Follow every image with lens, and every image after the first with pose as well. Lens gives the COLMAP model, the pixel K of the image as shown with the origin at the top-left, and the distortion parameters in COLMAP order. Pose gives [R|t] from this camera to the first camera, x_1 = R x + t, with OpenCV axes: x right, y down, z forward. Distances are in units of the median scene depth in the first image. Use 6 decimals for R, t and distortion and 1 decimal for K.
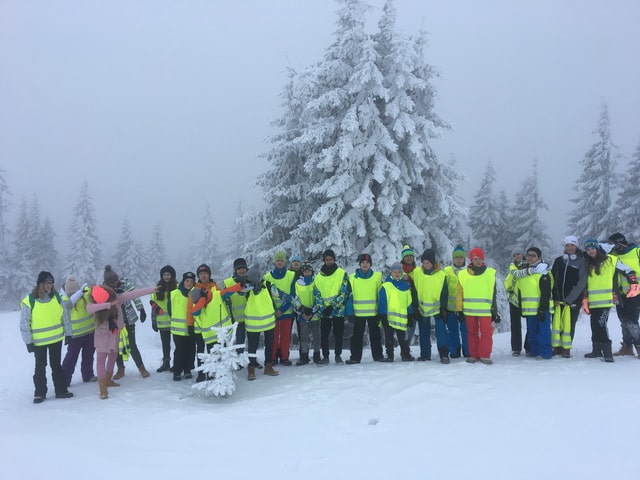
lens RADIAL K [[542.1, 0, 315.8], [0, 542.1, 225.7], [0, 0, 1]] dist [0.144840, -0.198383]
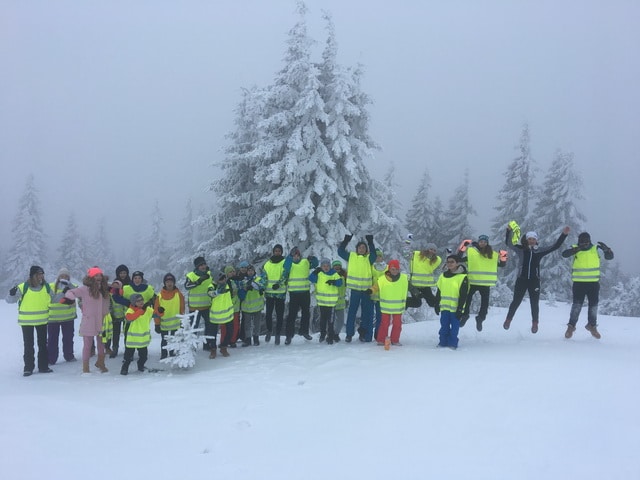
lens RADIAL K [[542.1, 0, 315.8], [0, 542.1, 225.7], [0, 0, 1]] dist [0.144840, -0.198383]
pose [[0.995013, 0.025980, 0.096301, -0.000415], [-0.026619, 0.999631, 0.005360, -0.016941], [-0.096126, -0.007897, 0.995338, -0.145387]]
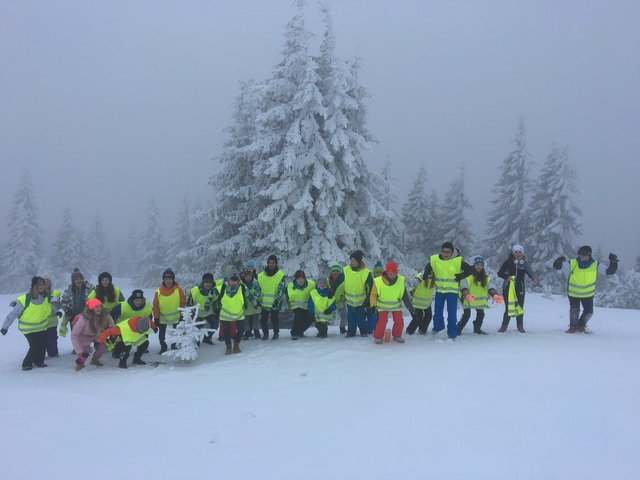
lens RADIAL K [[542.1, 0, 315.8], [0, 542.1, 225.7], [0, 0, 1]] dist [0.144840, -0.198383]
pose [[0.994222, 0.021677, 0.105129, -0.007296], [-0.023410, 0.999609, 0.015279, -0.015087], [-0.104757, -0.017652, 0.994341, -0.147507]]
